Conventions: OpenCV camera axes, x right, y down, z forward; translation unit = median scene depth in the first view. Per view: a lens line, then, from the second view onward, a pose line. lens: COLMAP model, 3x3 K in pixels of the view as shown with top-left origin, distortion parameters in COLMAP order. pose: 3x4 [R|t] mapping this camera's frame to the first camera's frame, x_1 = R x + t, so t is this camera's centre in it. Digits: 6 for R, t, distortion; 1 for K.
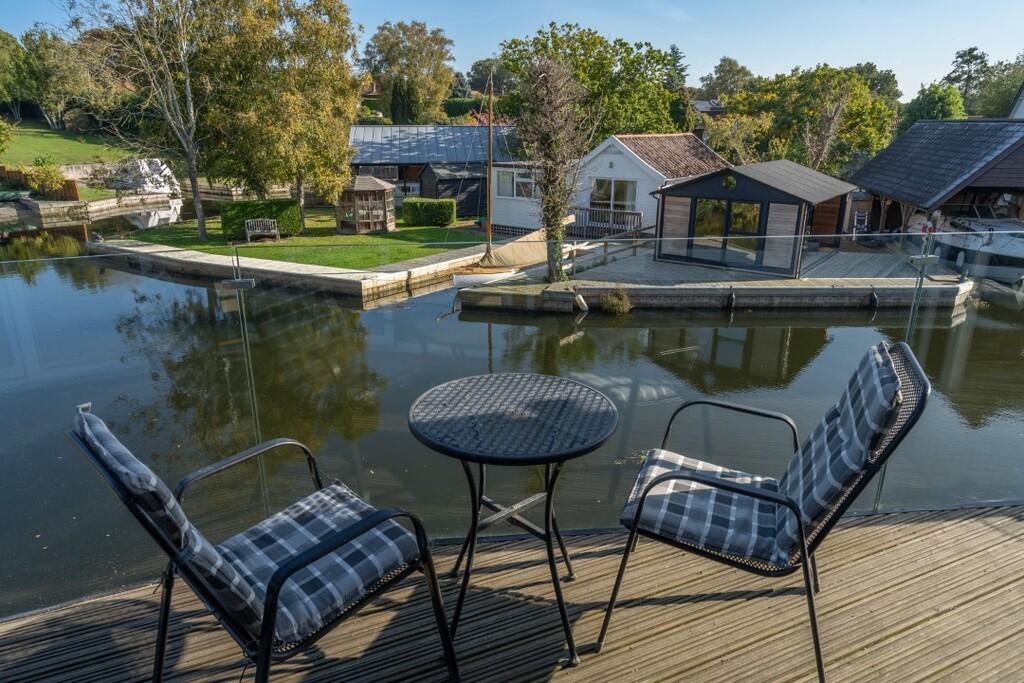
lens RADIAL K [[684.3, 0, 512.0], [0, 684.3, 341.5], [0, 0, 1]] dist [0.028537, -0.003024]
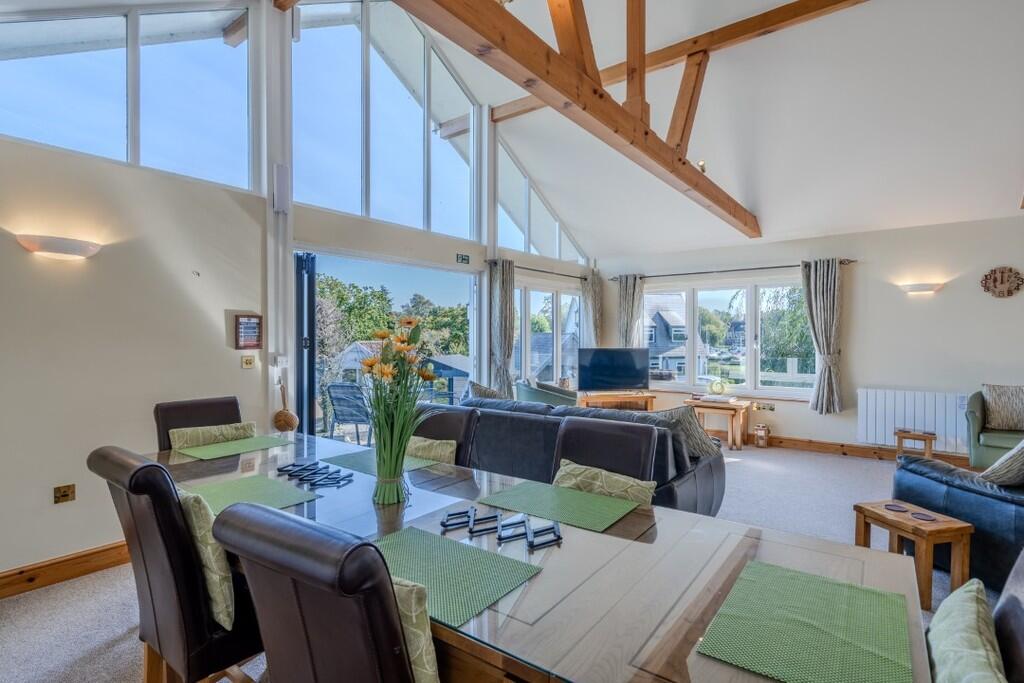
lens RADIAL K [[504.9, 0, 512.0], [0, 504.9, 341.5], [0, 0, 1]] dist [0.001960, 0.000374]
pose [[0.892054, -0.005396, 0.451898, -0.035415], [0.135675, 0.957002, -0.256396, 0.029399], [-0.431083, 0.290030, 0.854429, -0.093465]]
